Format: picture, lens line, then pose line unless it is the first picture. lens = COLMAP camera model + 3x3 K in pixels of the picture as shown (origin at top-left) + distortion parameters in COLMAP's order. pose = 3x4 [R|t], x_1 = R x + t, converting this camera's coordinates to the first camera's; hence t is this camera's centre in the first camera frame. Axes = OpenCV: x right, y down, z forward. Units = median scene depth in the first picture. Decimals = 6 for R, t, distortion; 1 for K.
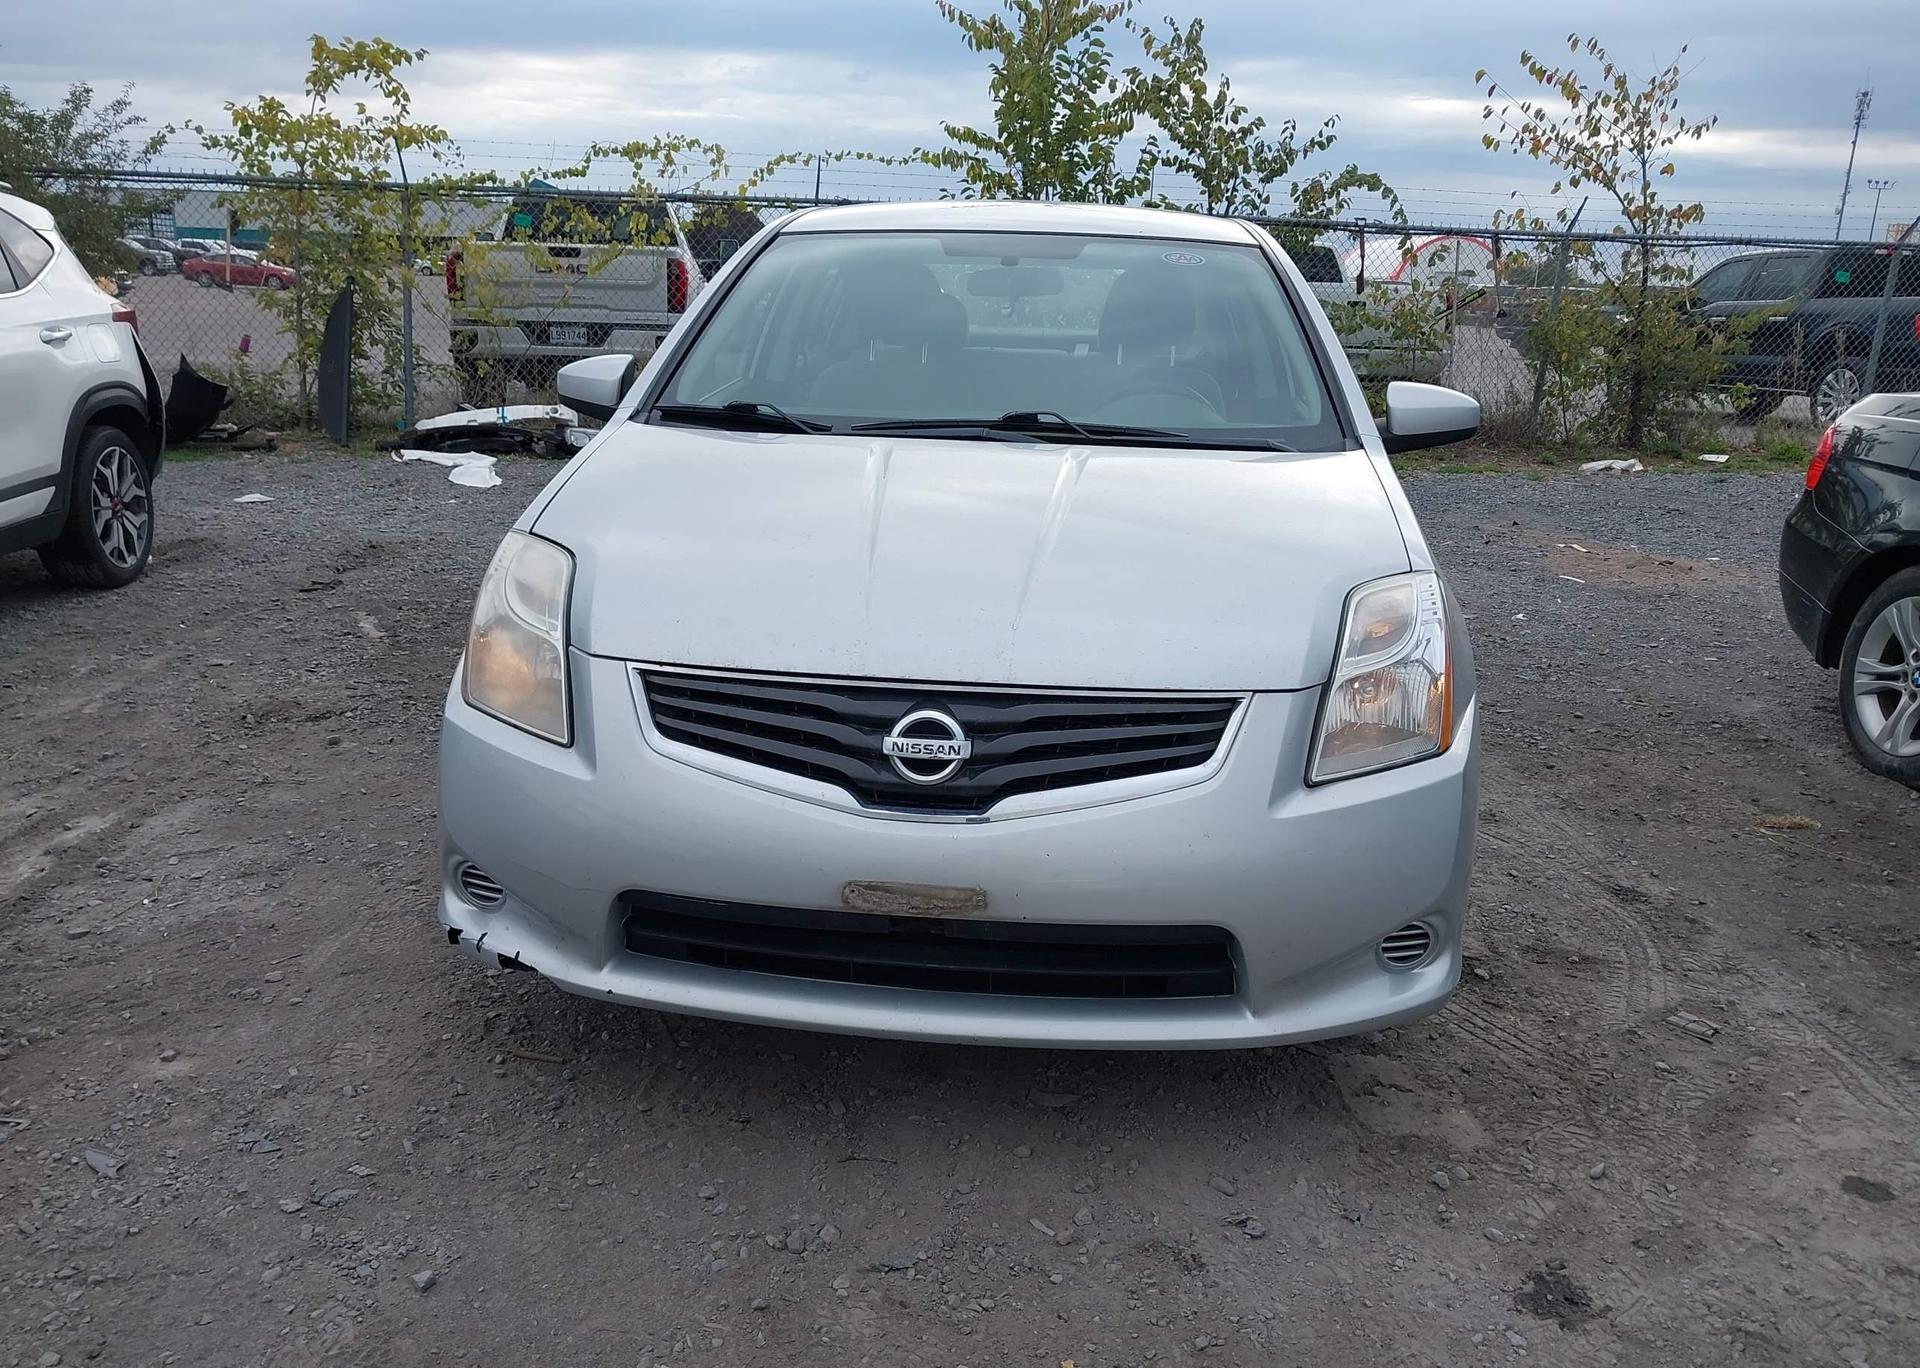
lens RADIAL K [[1547.6, 0, 940.2], [0, 1547.6, 687.8], [0, 0, 1]] dist [0.004542, -0.003576]
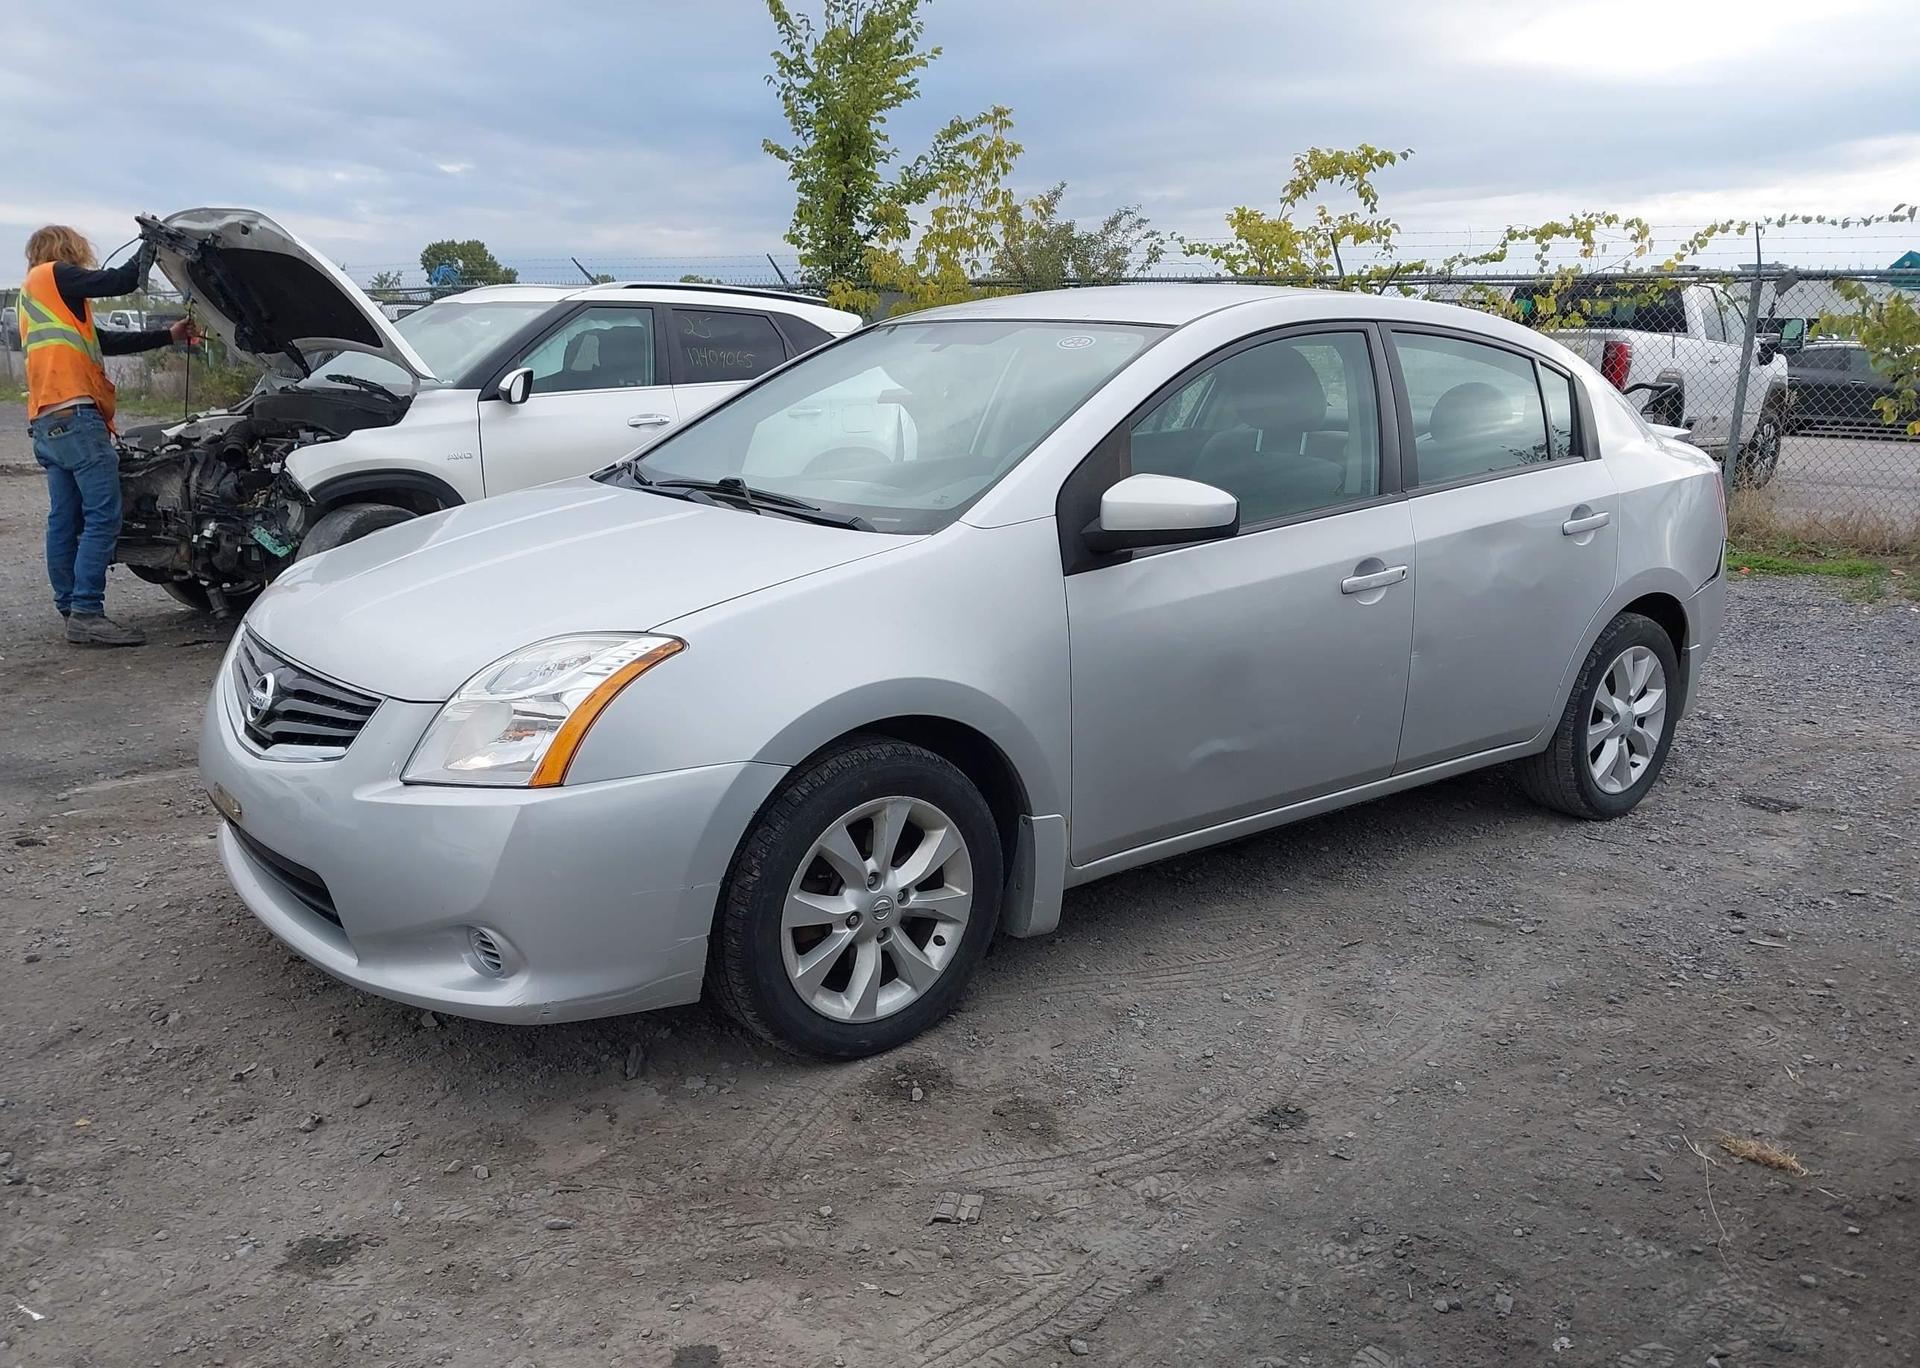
lens RADIAL K [[1547.6, 0, 961.4], [0, 1547.6, 675.8], [0, 0, 1]] dist [0.004542, -0.003576]
pose [[0.679724, 0.139407, -0.720098, 0.284360], [-0.181891, 0.983142, 0.018638, -0.024352], [0.710557, 0.118310, 0.693622, 0.097093]]
